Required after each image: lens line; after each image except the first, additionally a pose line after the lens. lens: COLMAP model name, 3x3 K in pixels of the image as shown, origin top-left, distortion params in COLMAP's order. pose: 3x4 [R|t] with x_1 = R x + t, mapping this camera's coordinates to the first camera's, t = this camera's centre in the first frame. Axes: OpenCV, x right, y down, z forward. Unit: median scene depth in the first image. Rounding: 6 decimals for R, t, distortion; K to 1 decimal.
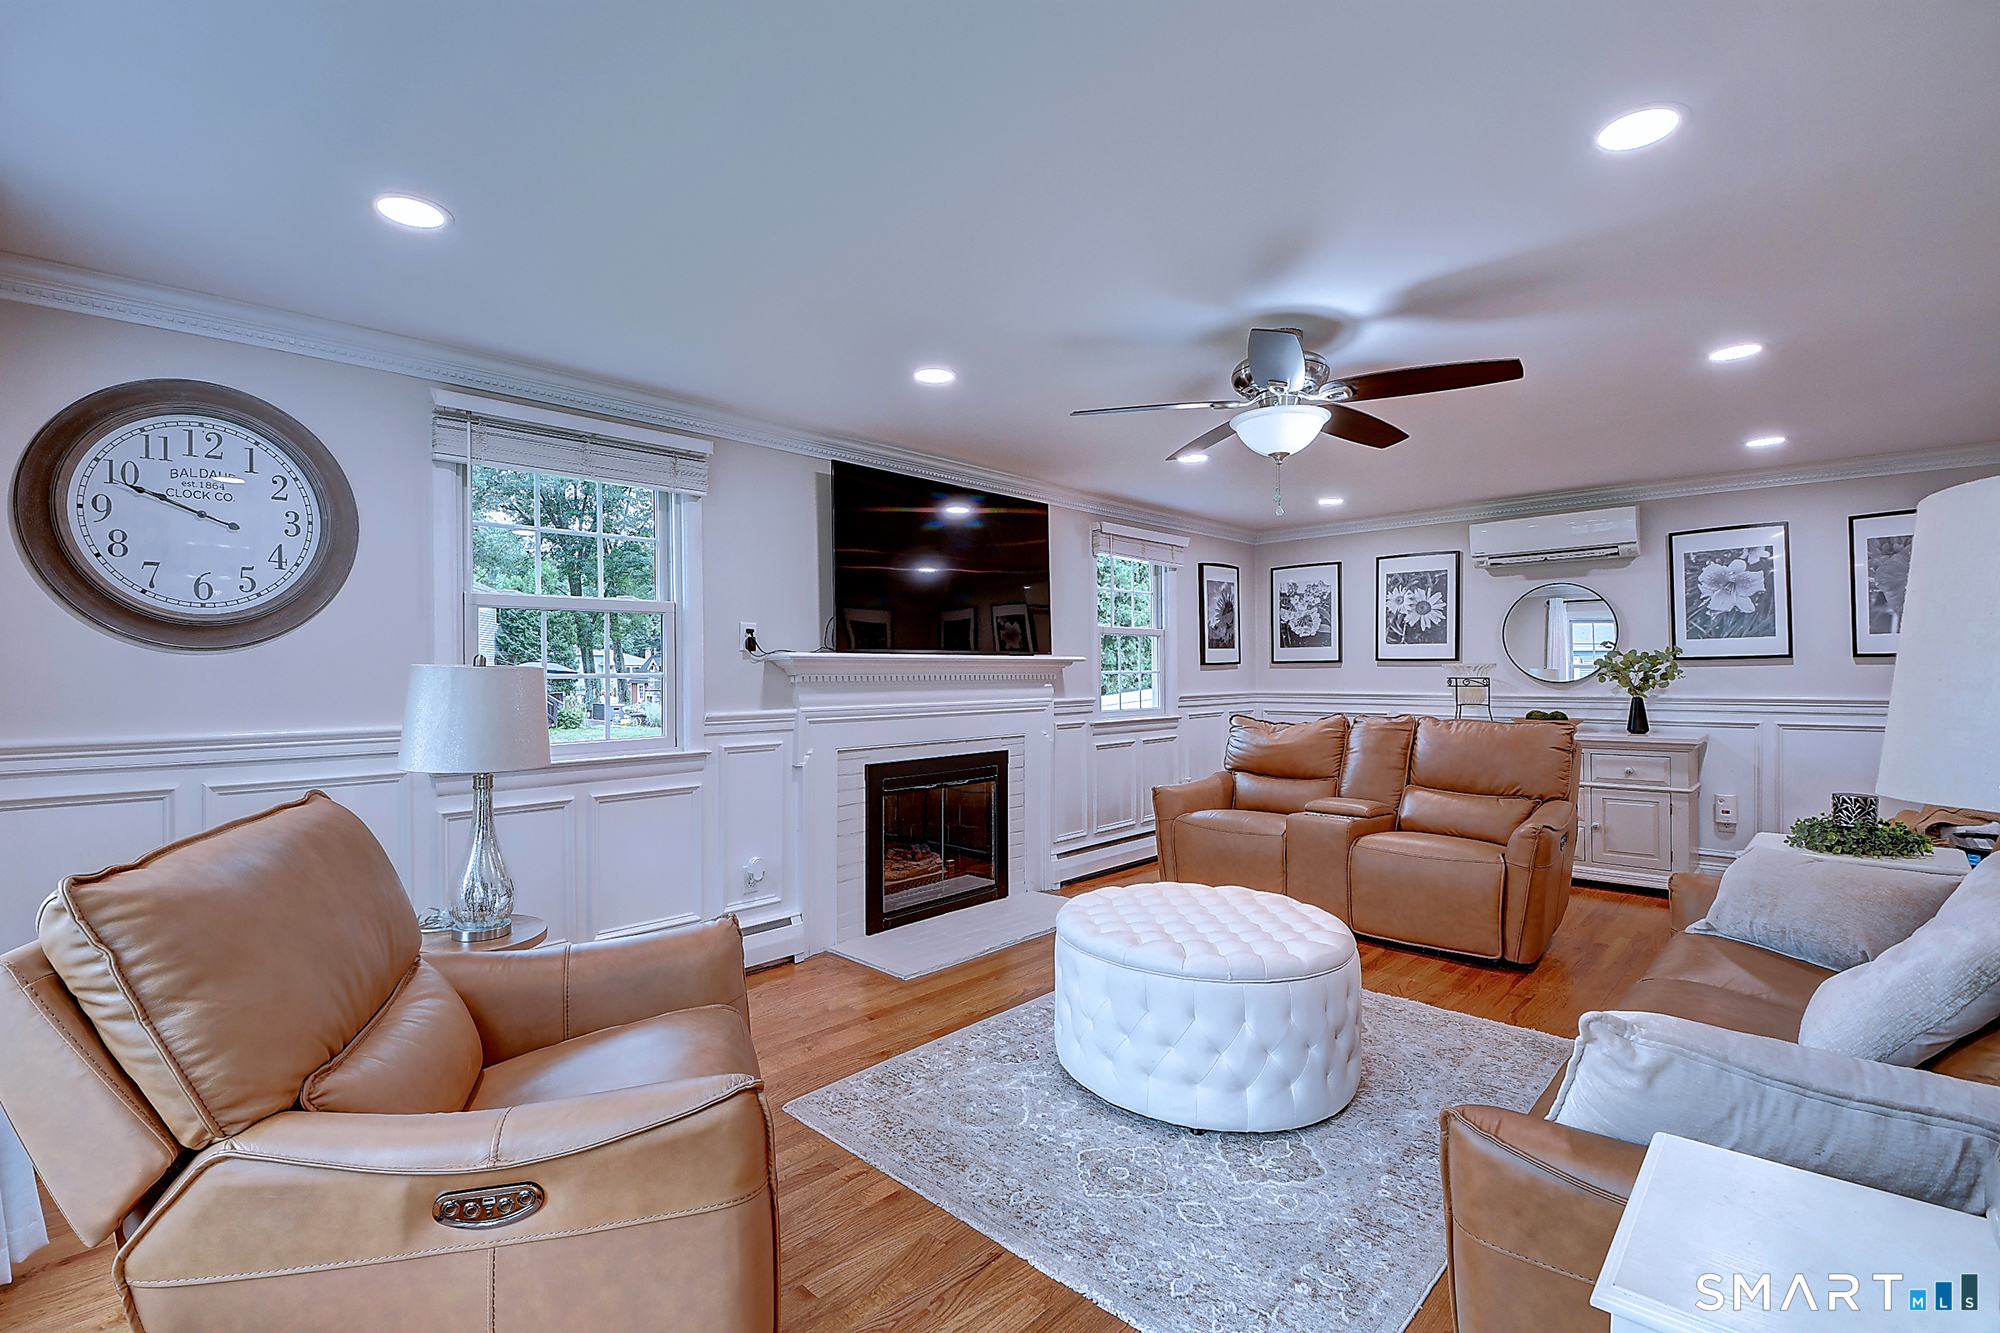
lens RADIAL K [[889.6, 0, 984.1], [0, 889.6, 666.3], [0, 0, 1]] dist [0.001081, -0.017112]
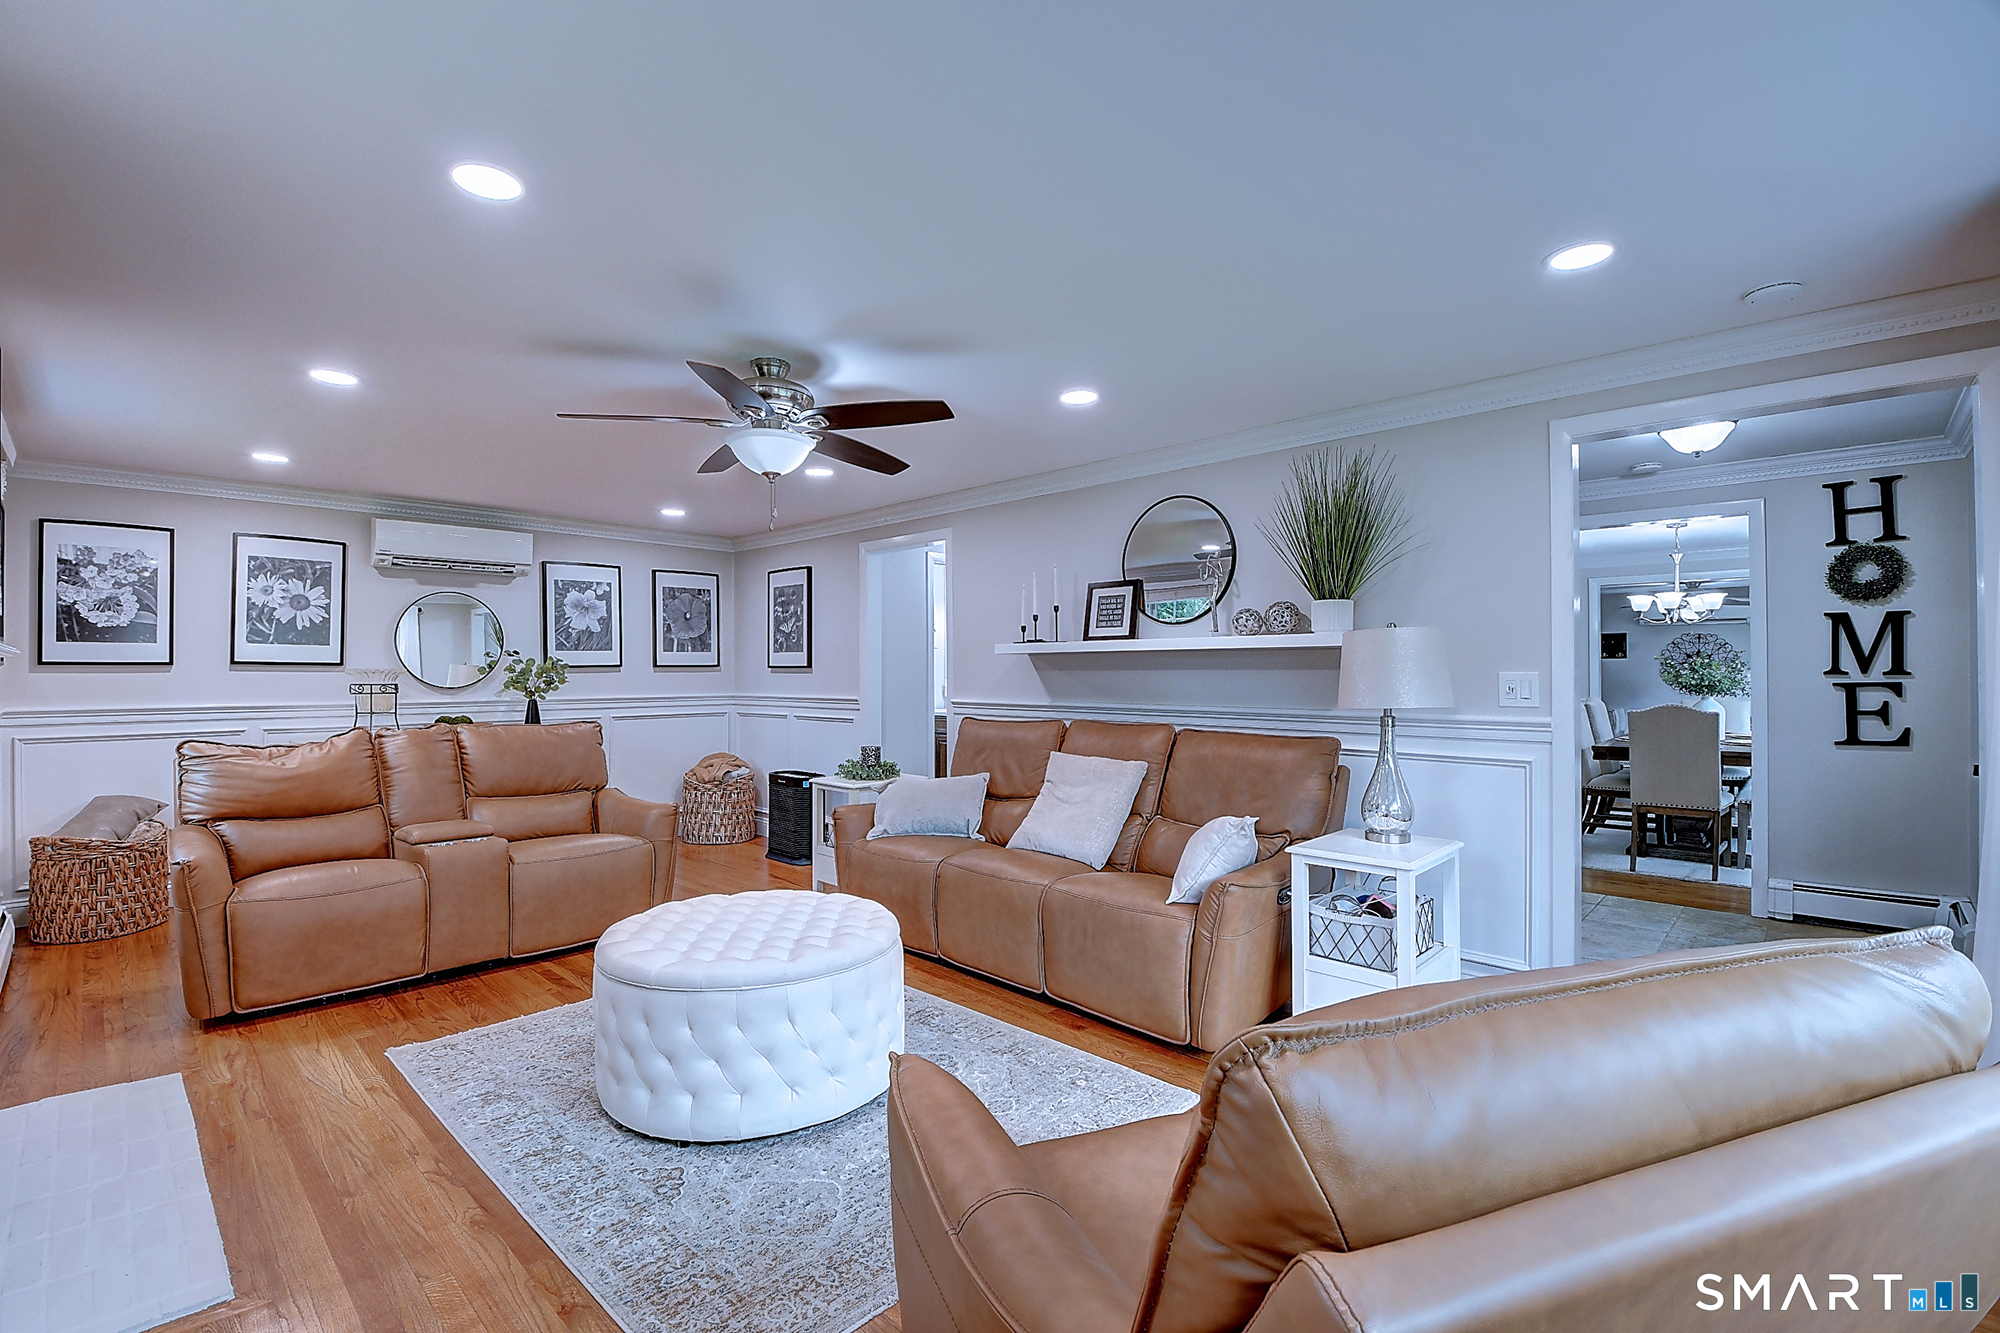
lens RADIAL K [[862.2, 0, 1000.0], [0, 862.2, 666.5], [0, 0, 1]] dist [-0.000777, -0.015378]
pose [[-0.011418, 0.013493, 0.999844, -0.592649], [-0.003682, 0.999902, -0.013535, 0.007188], [-0.999928, -0.003836, -0.011367, 0.612820]]
